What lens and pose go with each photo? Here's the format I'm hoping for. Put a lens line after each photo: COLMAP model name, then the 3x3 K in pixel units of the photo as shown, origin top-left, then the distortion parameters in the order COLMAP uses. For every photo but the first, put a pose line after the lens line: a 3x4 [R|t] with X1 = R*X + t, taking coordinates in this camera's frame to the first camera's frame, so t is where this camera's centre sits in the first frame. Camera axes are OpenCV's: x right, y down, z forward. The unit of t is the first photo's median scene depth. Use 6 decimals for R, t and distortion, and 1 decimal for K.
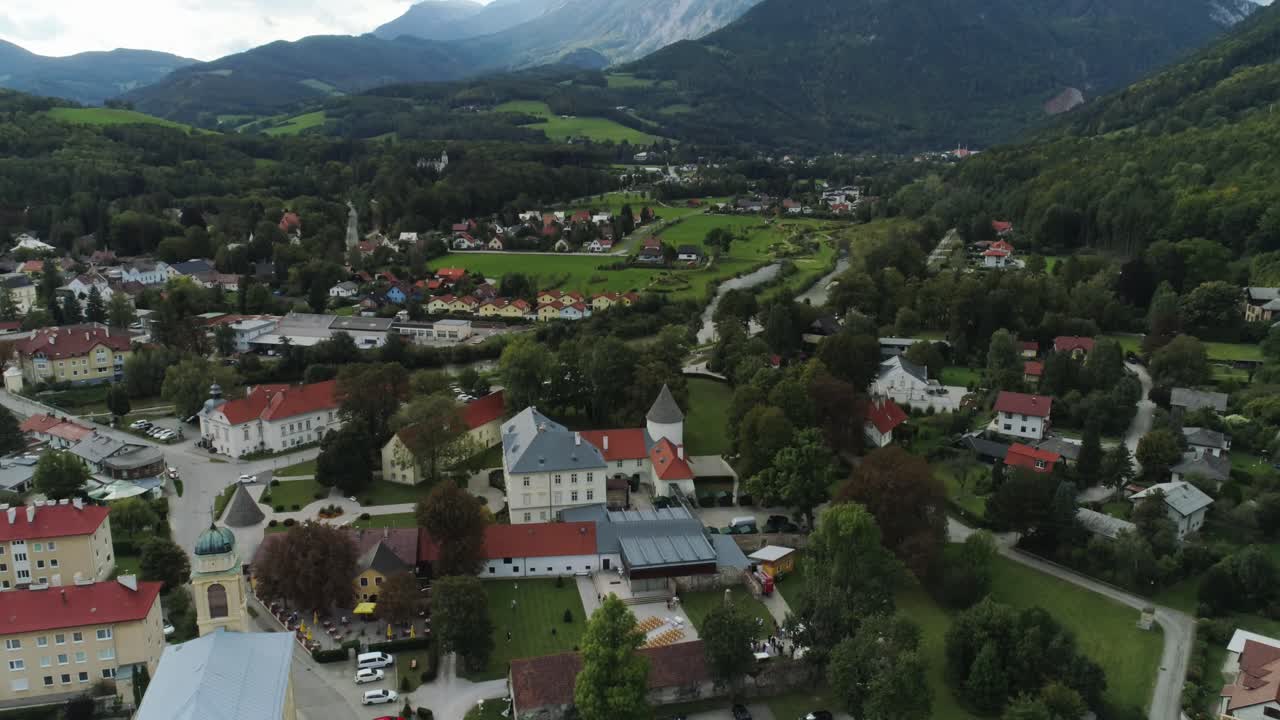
lens RADIAL K [[957.9, 0, 640.0], [0, 957.9, 360.0], [0, 0, 1]] dist [-0.002593, -0.005407]
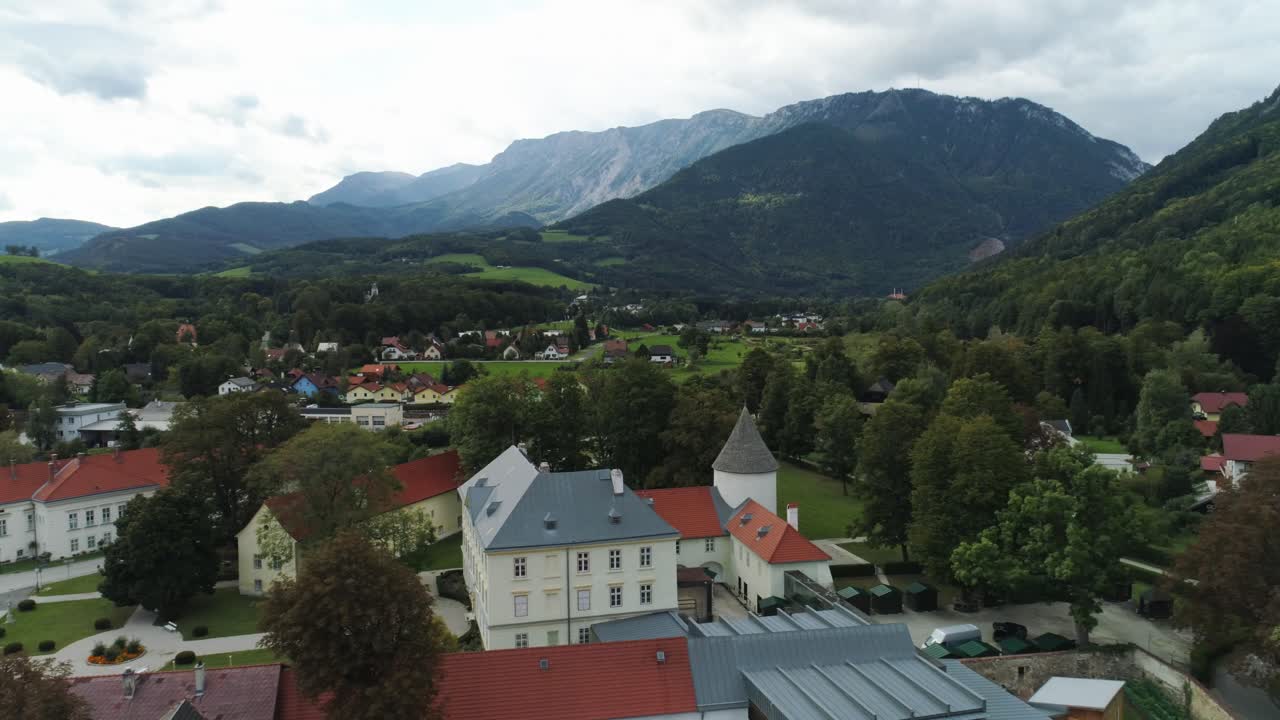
lens RADIAL K [[957.9, 0, 640.0], [0, 957.9, 360.0], [0, 0, 1]] dist [-0.002593, -0.005407]
pose [[0.997294, -0.019207, 0.070965, -0.027547], [0.030835, 0.985545, -0.166582, 0.032362], [-0.066740, 0.168319, 0.983471, 0.151583]]
